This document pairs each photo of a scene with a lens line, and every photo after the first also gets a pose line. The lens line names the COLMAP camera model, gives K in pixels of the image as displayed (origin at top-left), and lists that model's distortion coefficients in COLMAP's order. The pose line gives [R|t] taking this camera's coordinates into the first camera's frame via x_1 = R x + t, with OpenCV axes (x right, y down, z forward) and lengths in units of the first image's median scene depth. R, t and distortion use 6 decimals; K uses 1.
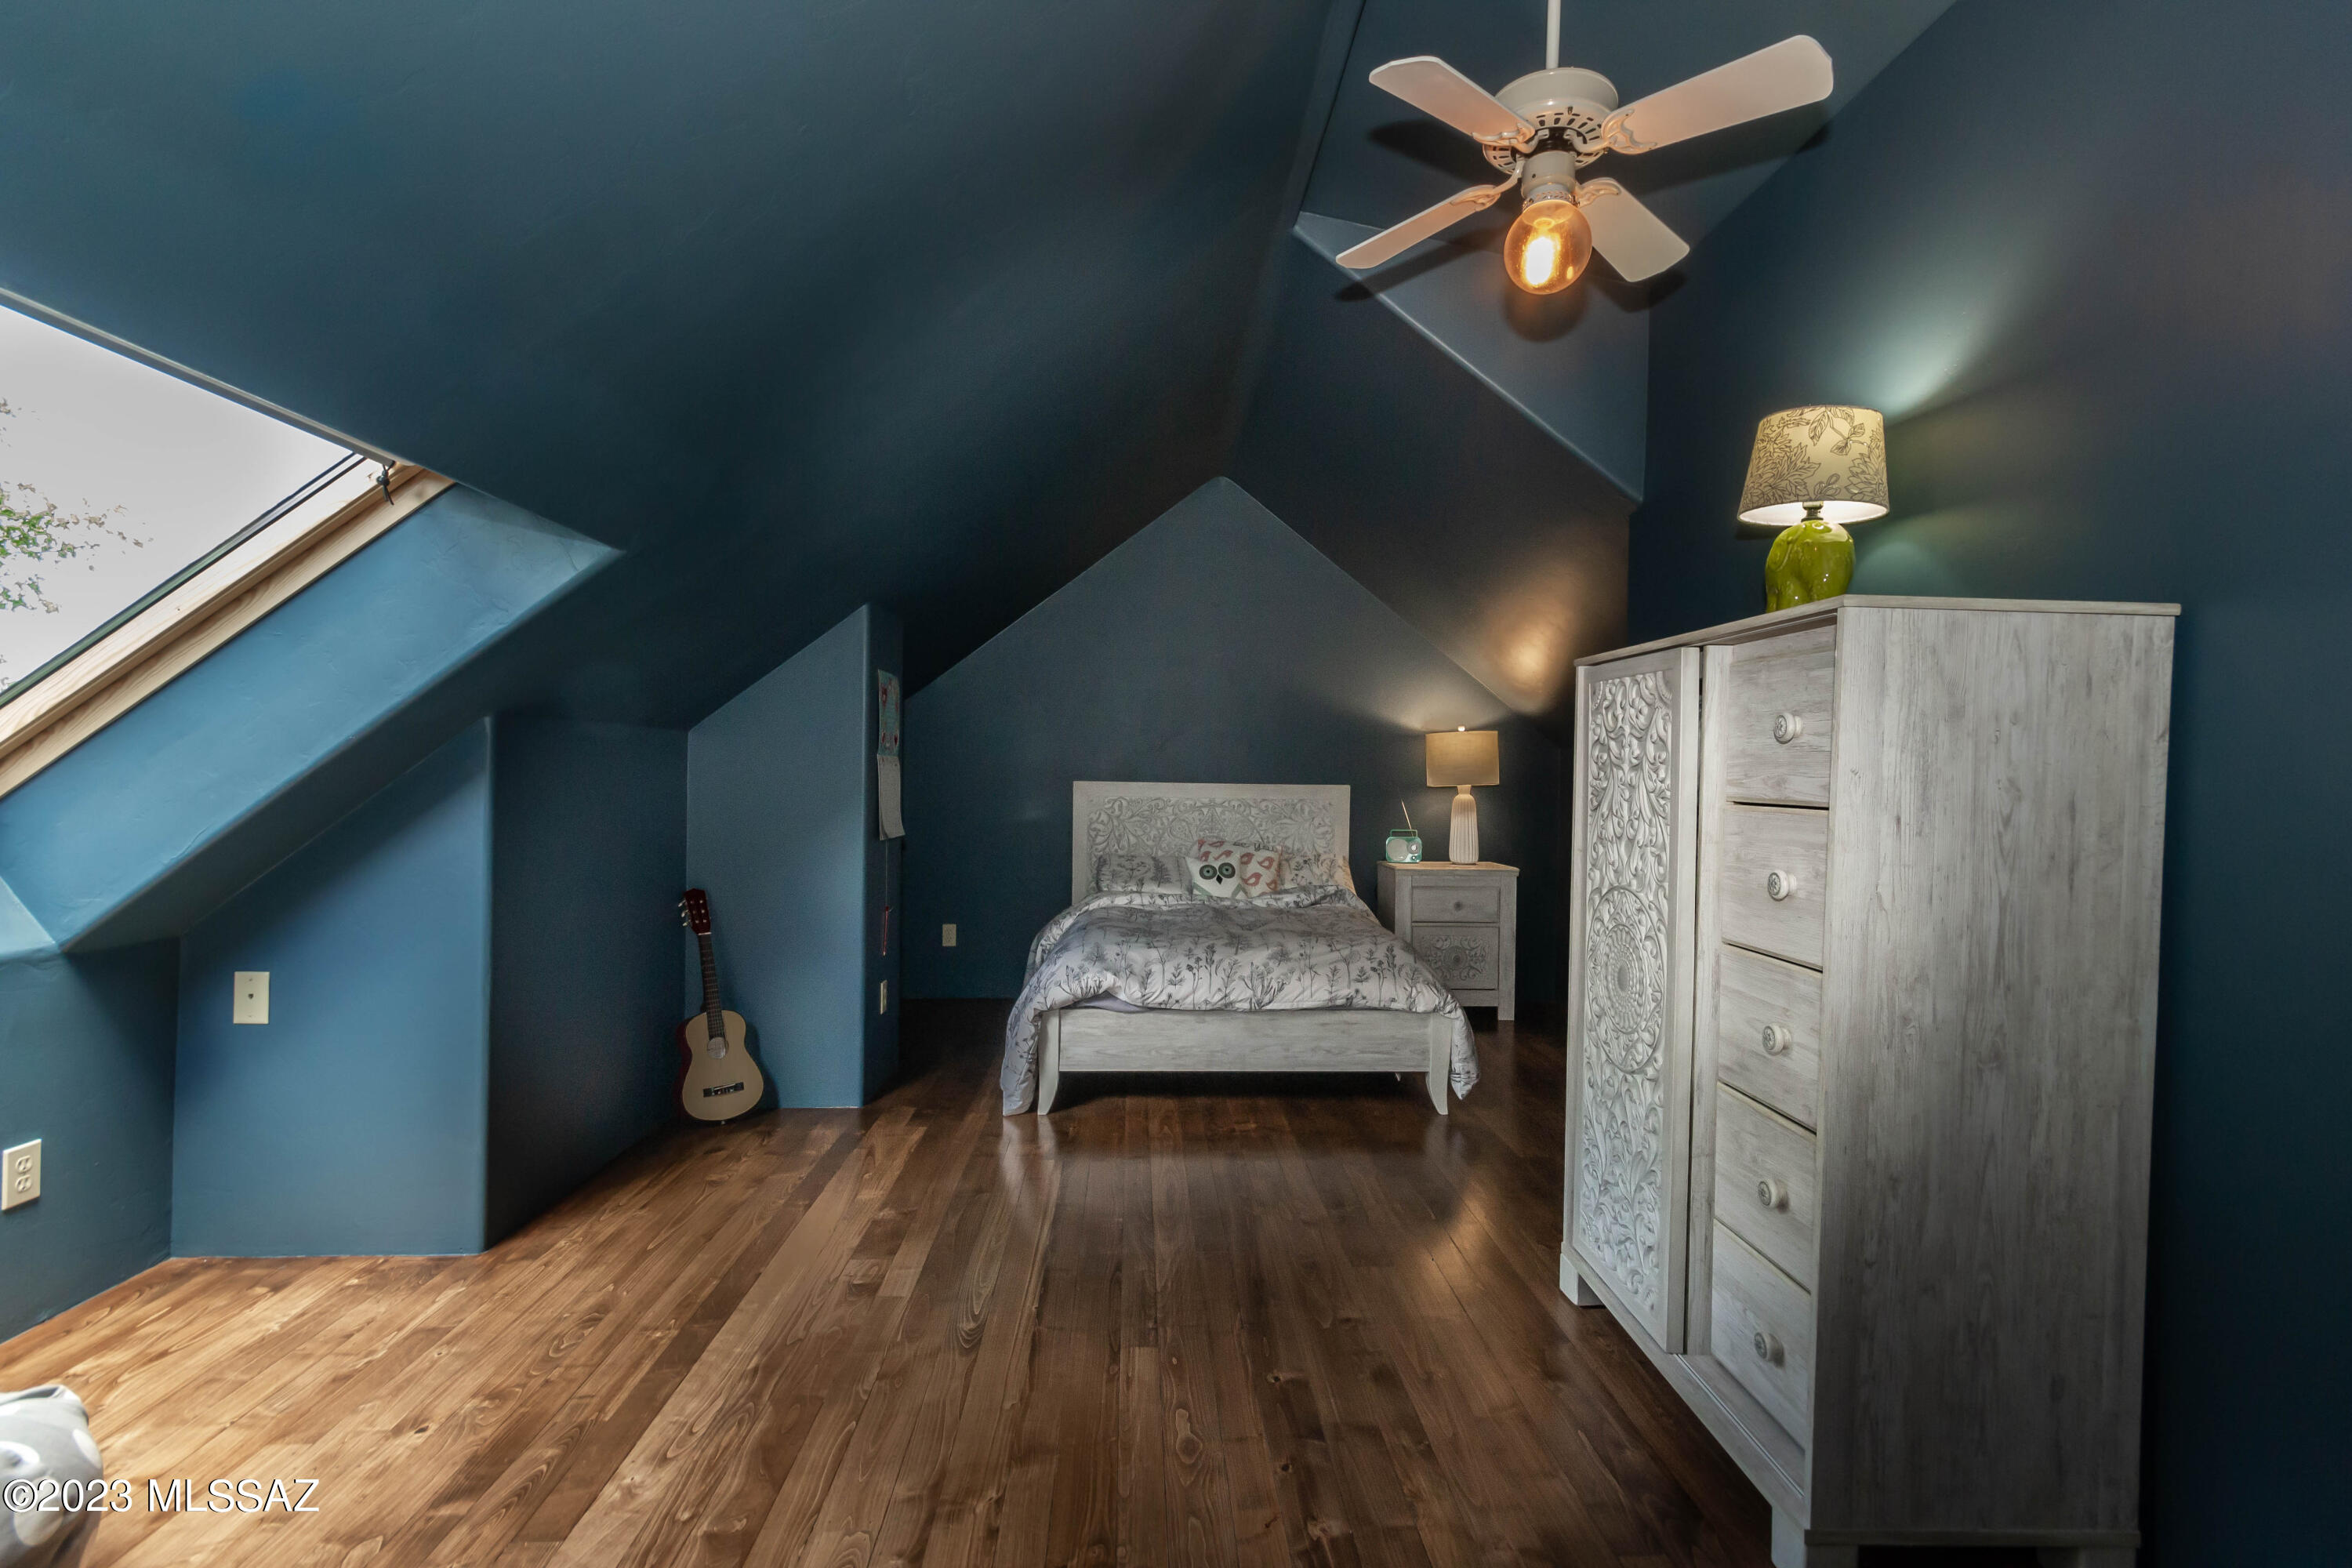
lens RADIAL K [[1127.3, 0, 1177.8], [0, 1127.3, 780.8], [0, 0, 1]] dist [-0.003100, 0.000818]
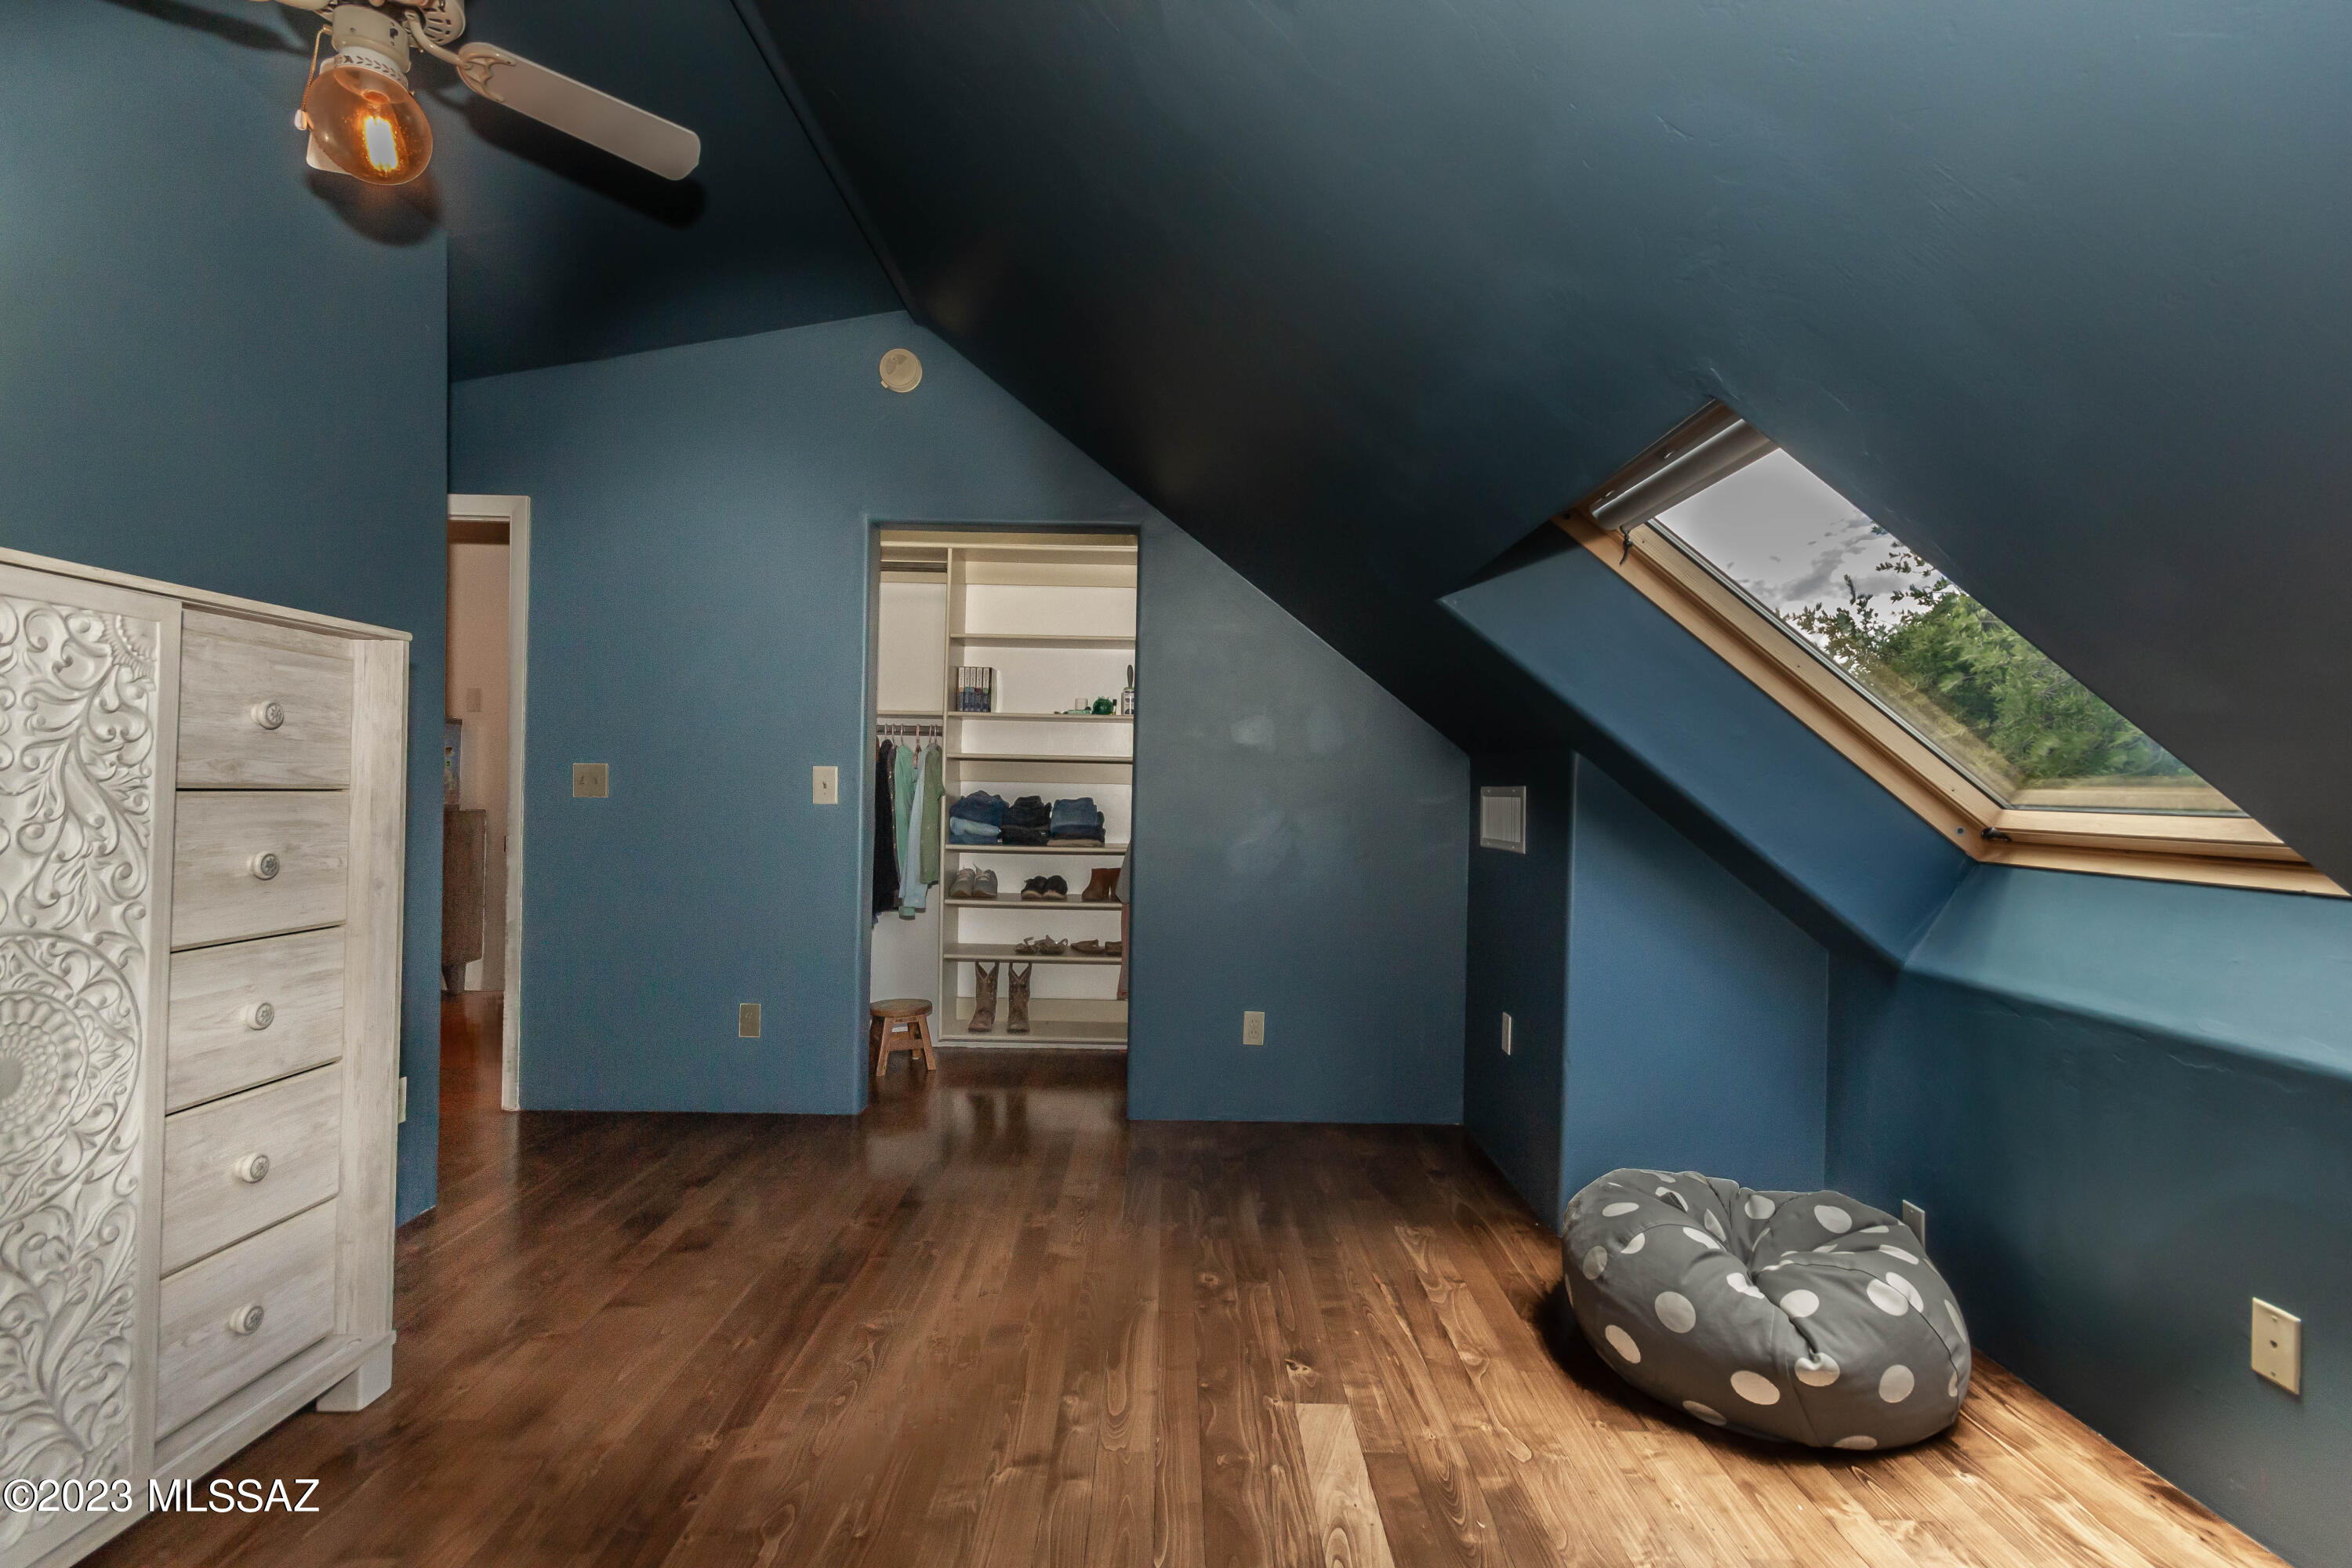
lens RADIAL K [[1127.3, 0, 1175.6], [0, 1127.3, 784.6], [0, 0, 1]] dist [-0.003100, 0.000818]
pose [[-0.998620, -0.035085, 0.039084, -0.346474], [-0.034778, 0.999359, 0.008513, -0.020235], [-0.039358, 0.007142, -0.999200, 2.020871]]
